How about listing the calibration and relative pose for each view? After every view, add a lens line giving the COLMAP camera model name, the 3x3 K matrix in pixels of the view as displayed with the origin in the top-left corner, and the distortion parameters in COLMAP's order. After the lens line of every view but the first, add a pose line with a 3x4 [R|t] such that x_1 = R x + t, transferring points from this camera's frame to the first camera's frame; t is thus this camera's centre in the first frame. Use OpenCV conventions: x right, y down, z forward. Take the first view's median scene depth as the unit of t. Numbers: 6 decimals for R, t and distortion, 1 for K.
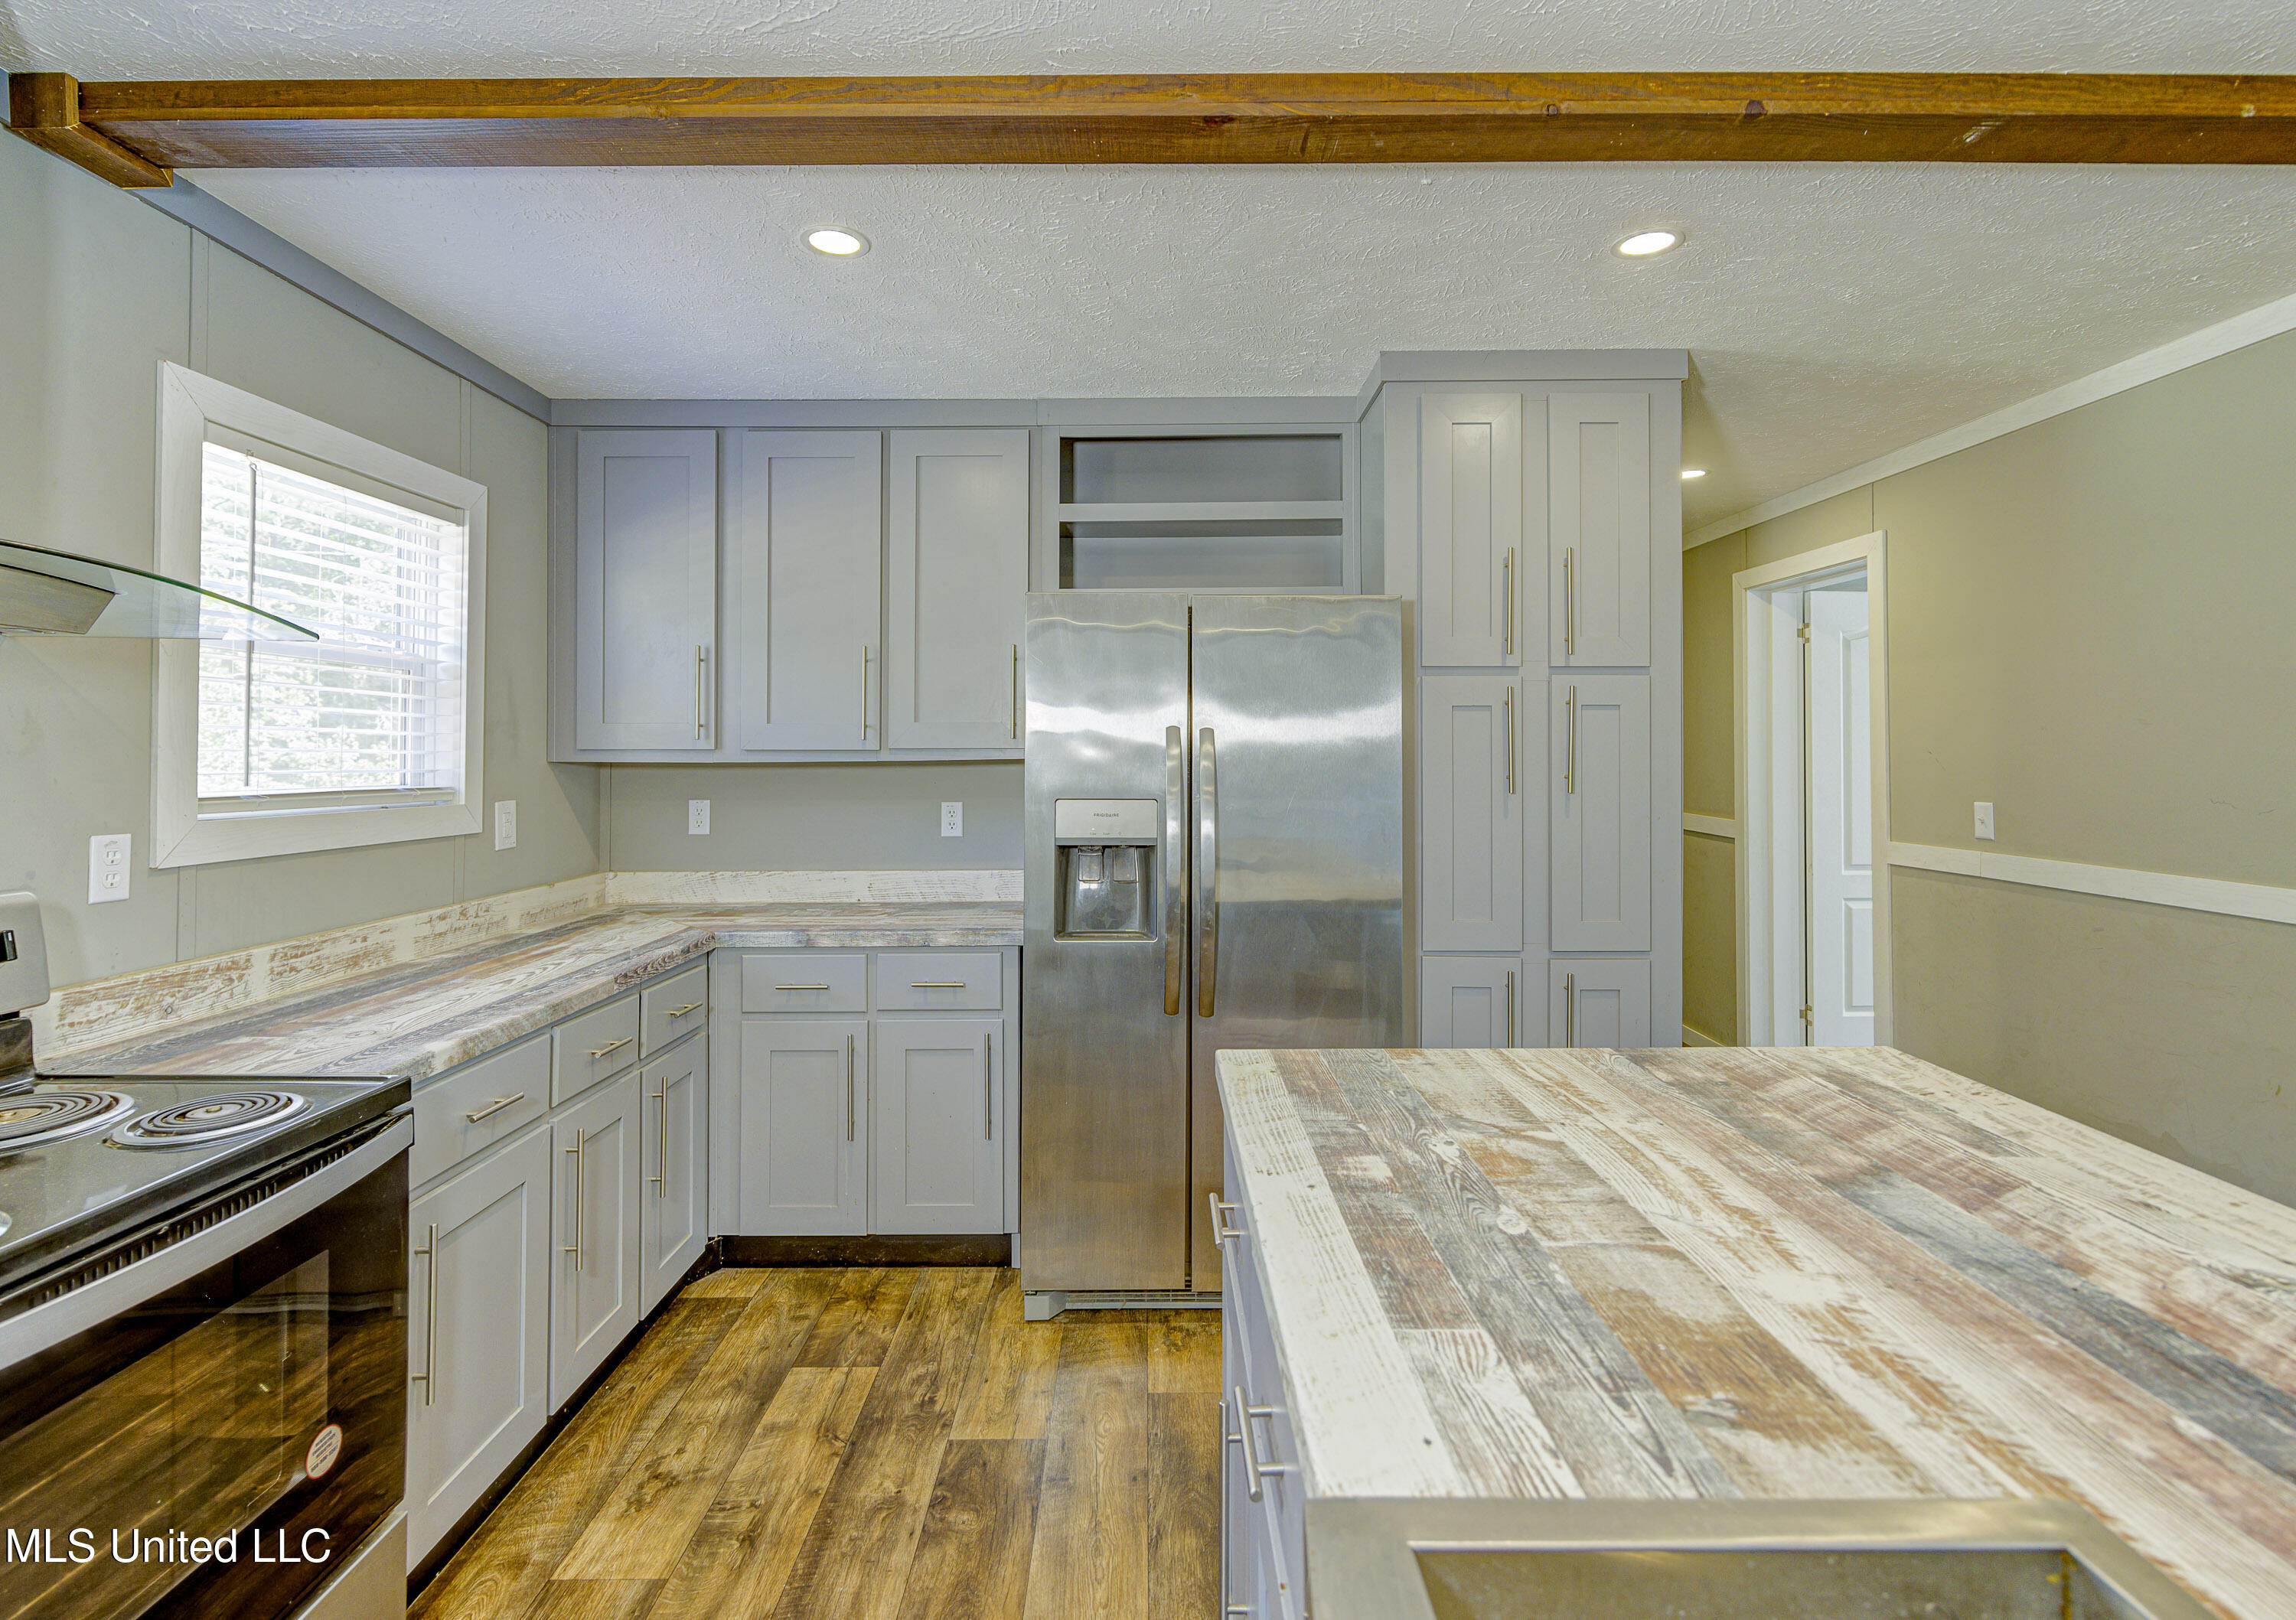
lens RADIAL K [[1028.3, 0, 1126.0], [0, 1028.3, 755.8], [0, 0, 1]] dist [-0.001638, -0.000076]
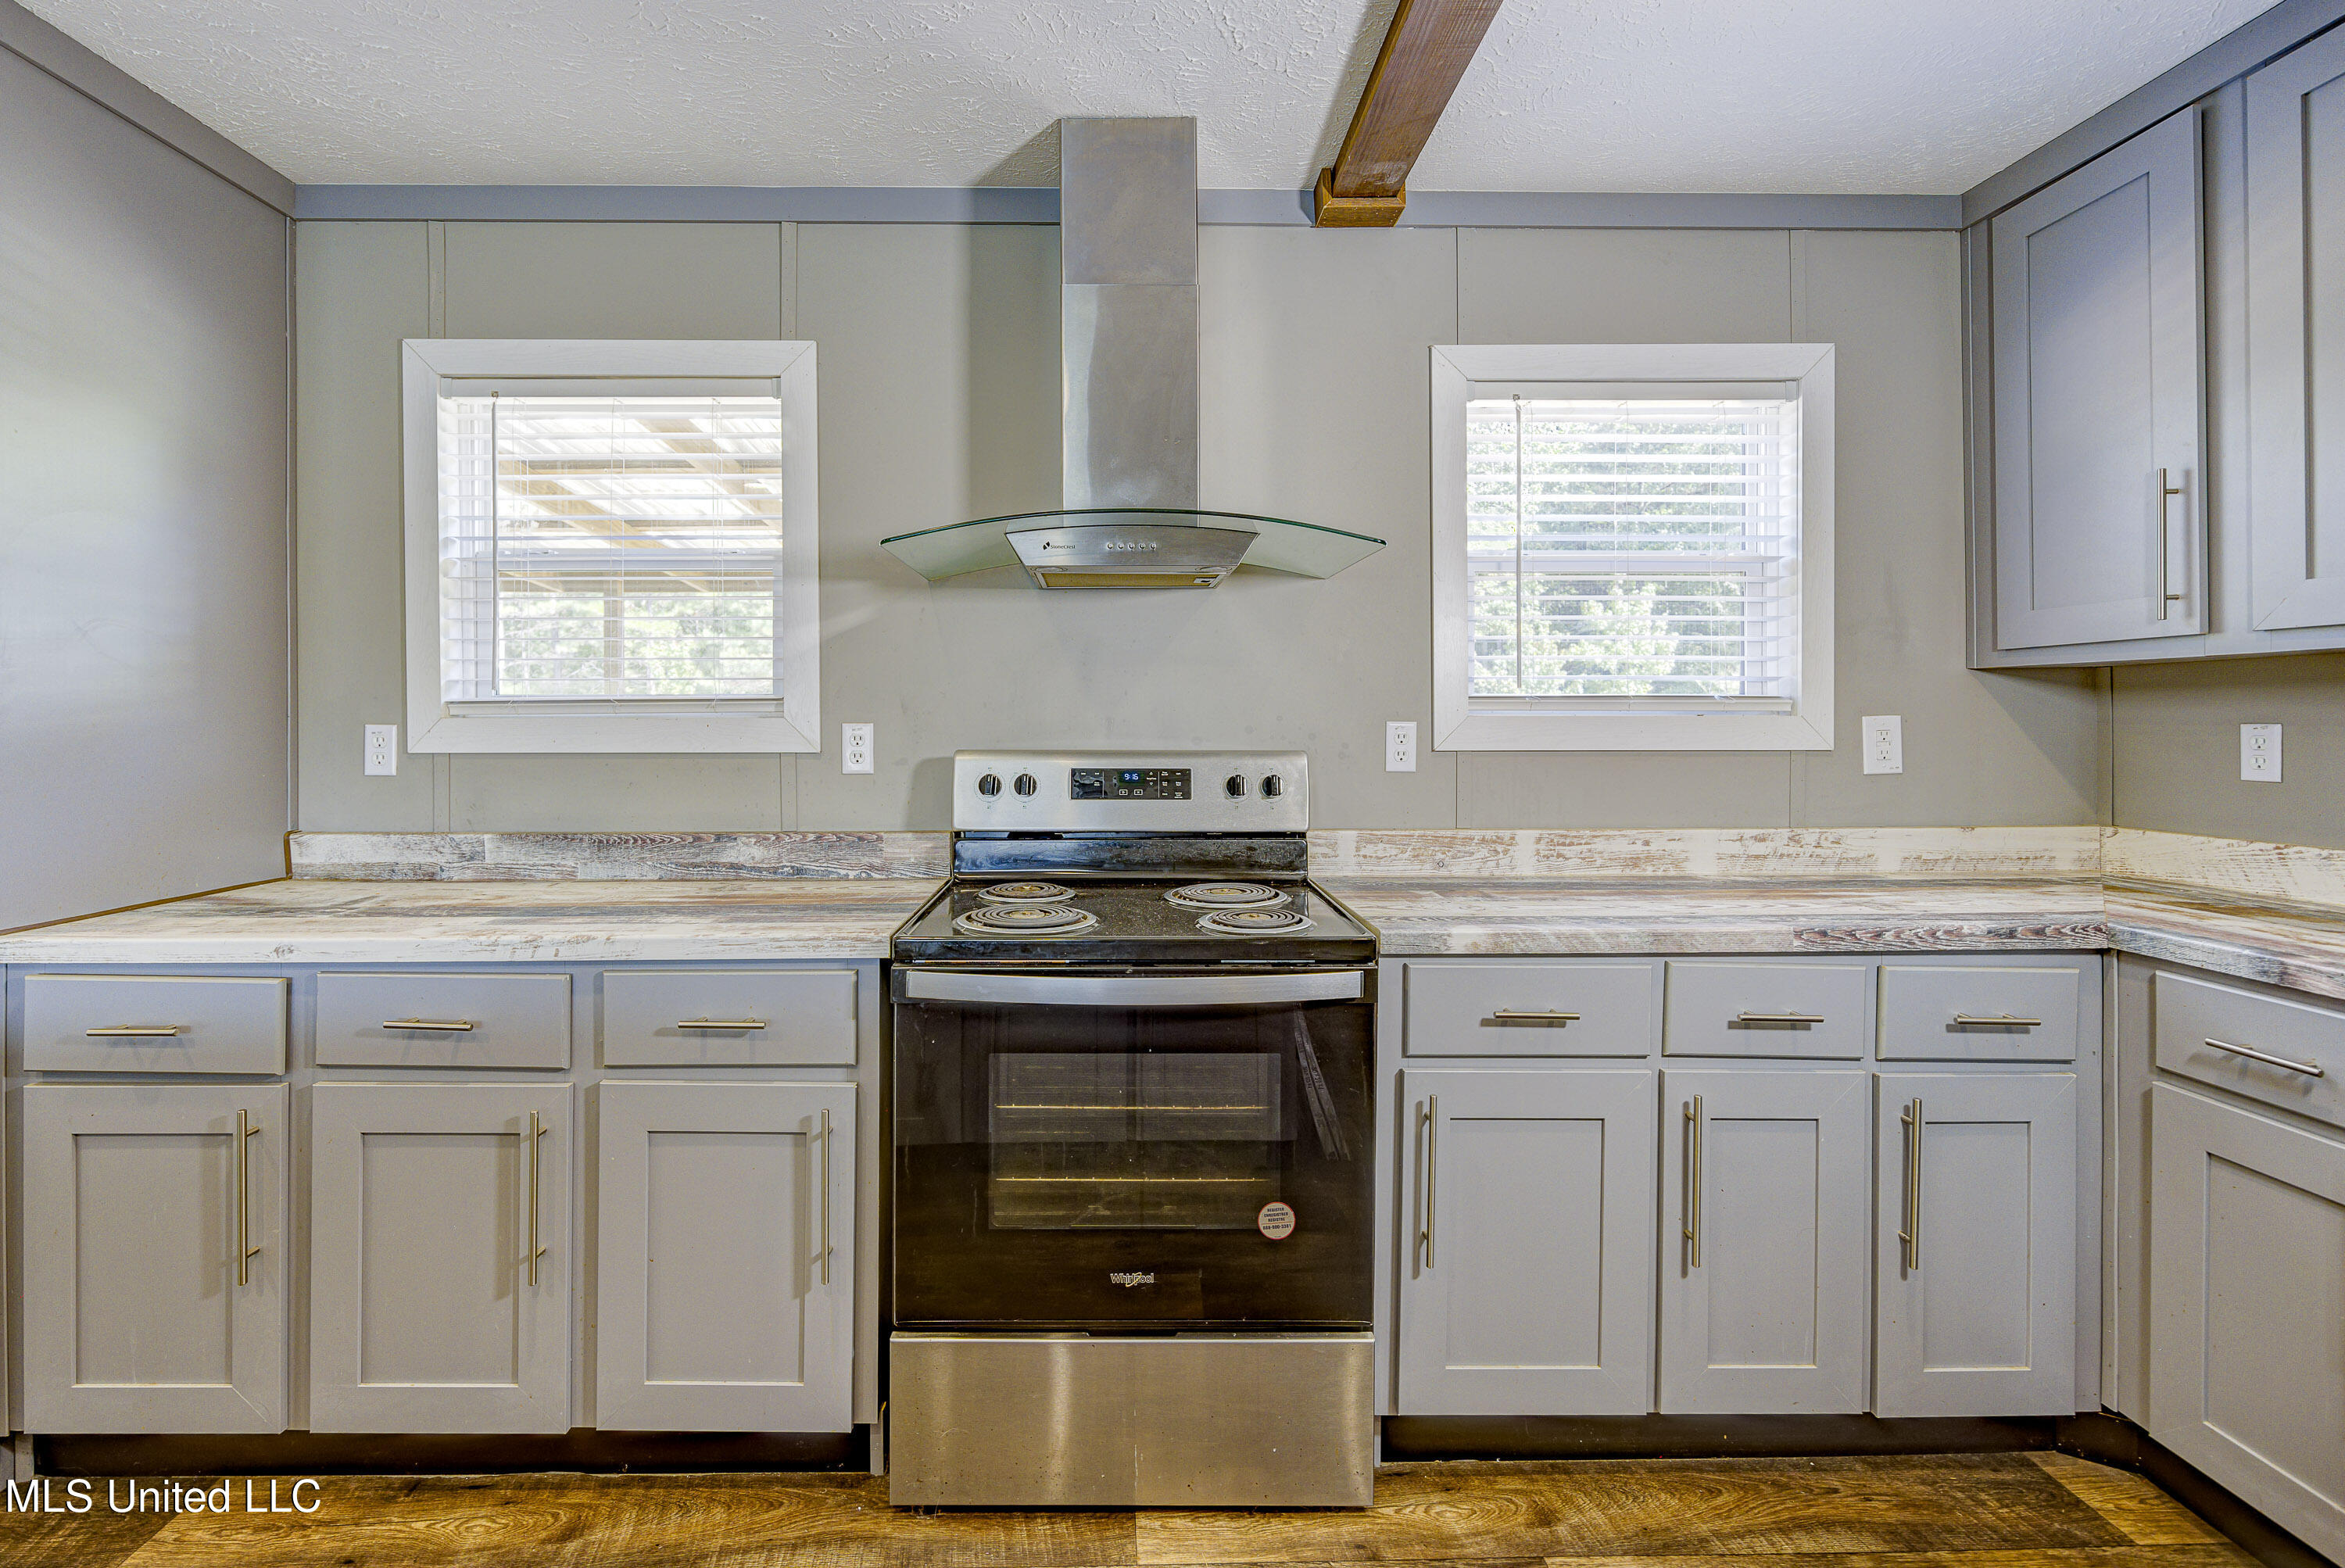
lens RADIAL K [[999.4, 0, 1129.5], [0, 999.4, 721.2], [0, 0, 1]] dist [0.001744, -0.000023]
pose [[0.042611, 0.006431, -0.999071, 0.189801], [0.004363, 0.999969, 0.006623, 0.044461], [0.999082, -0.004641, 0.042581, 0.398778]]
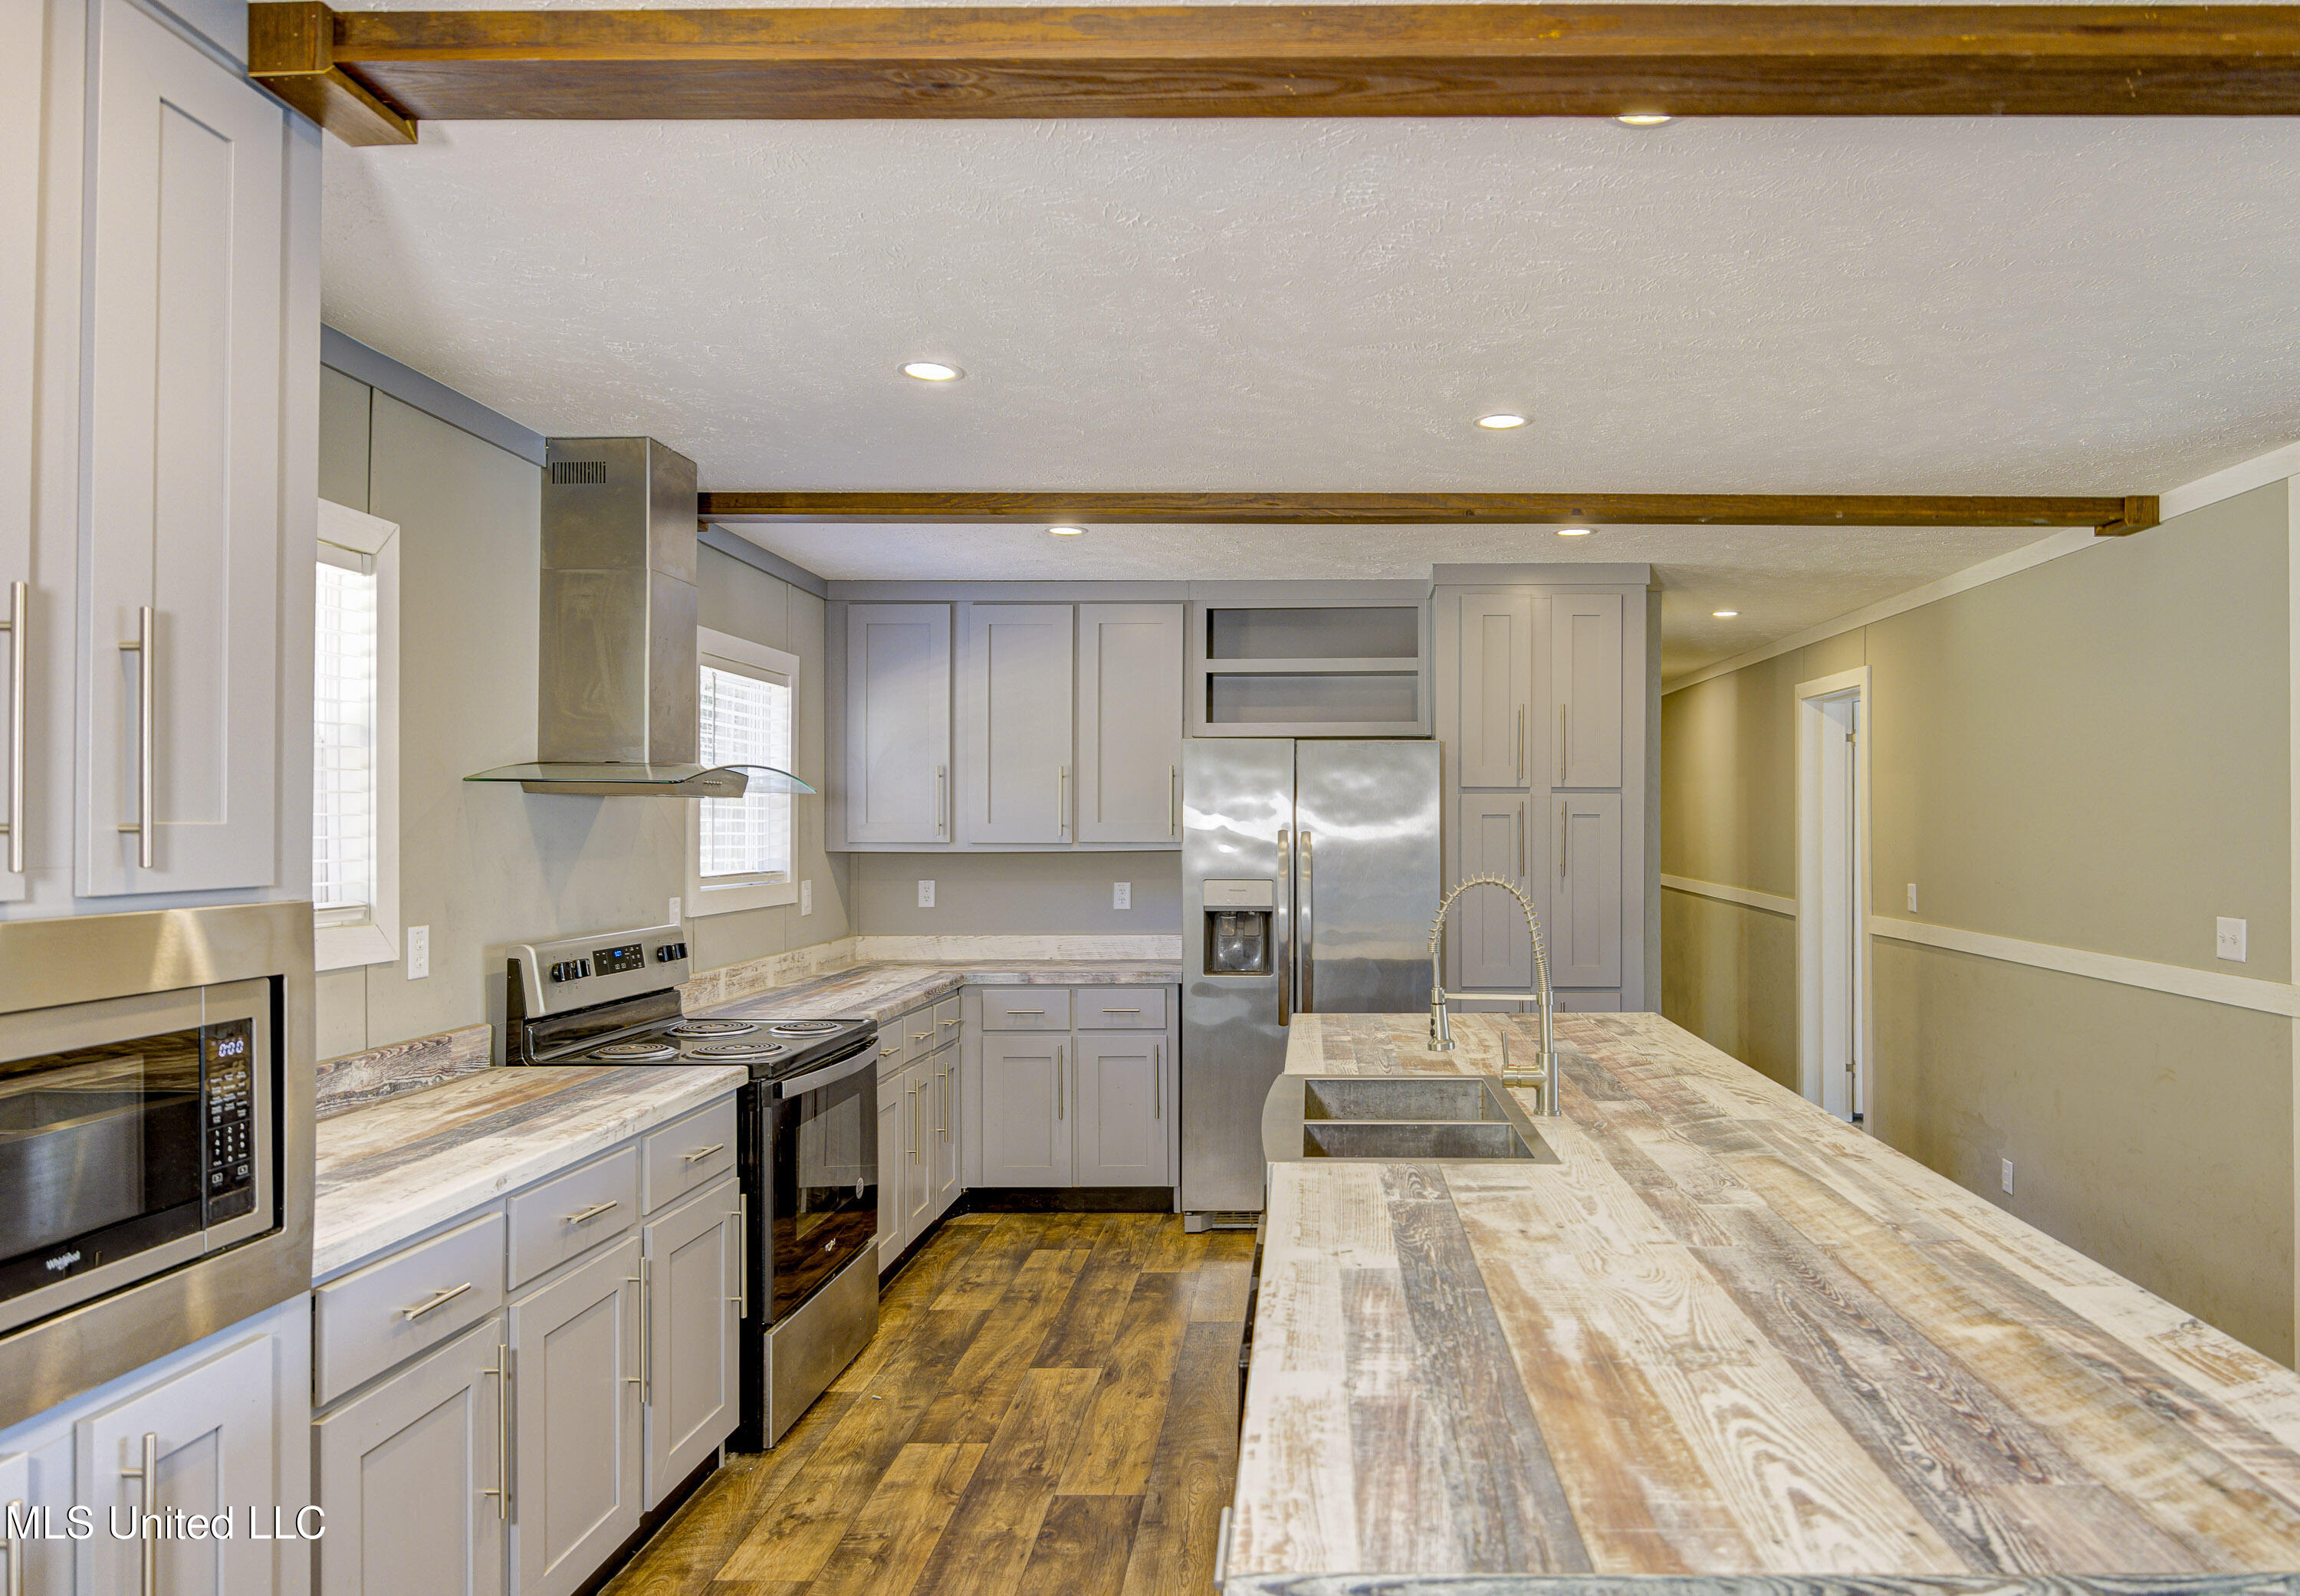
lens RADIAL K [[1356.2, 0, 1150.0], [0, 1356.2, 798.0], [0, 0, 1]] dist [0.003240, -0.000004]
pose [[0.995064, -0.003605, -0.099172, 0.042556], [0.001615, 0.999796, -0.020140, -0.032860], [0.099224, 0.019880, 0.994867, -0.869113]]
